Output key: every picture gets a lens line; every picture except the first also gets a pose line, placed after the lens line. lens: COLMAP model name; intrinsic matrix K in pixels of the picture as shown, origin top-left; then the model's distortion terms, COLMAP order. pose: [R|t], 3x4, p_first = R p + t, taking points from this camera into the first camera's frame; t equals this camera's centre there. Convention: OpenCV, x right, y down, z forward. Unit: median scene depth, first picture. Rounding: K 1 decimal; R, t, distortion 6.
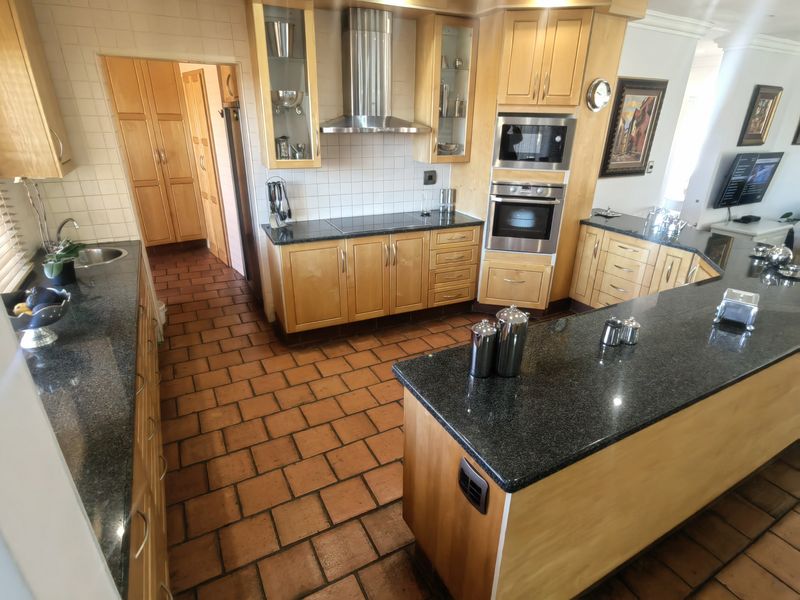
lens RADIAL K [[430.9, 0, 404.3], [0, 430.9, 297.1], [0, 0, 1]] dist [-0.022751, 0.019977]
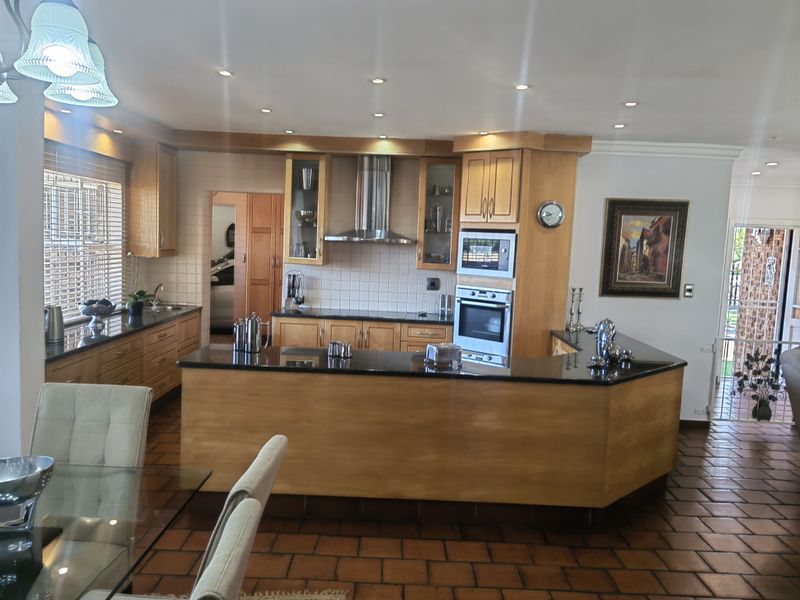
lens RADIAL K [[642.4, 0, 400.0], [0, 642.4, 300.0], [0, 0, 1]] dist [0.055233, 0.000572]
pose [[0.871846, 0.067652, -0.485085, 0.784886], [-0.215432, 0.942430, -0.255763, 0.199742], [0.439856, 0.327489, 0.836228, -0.399310]]
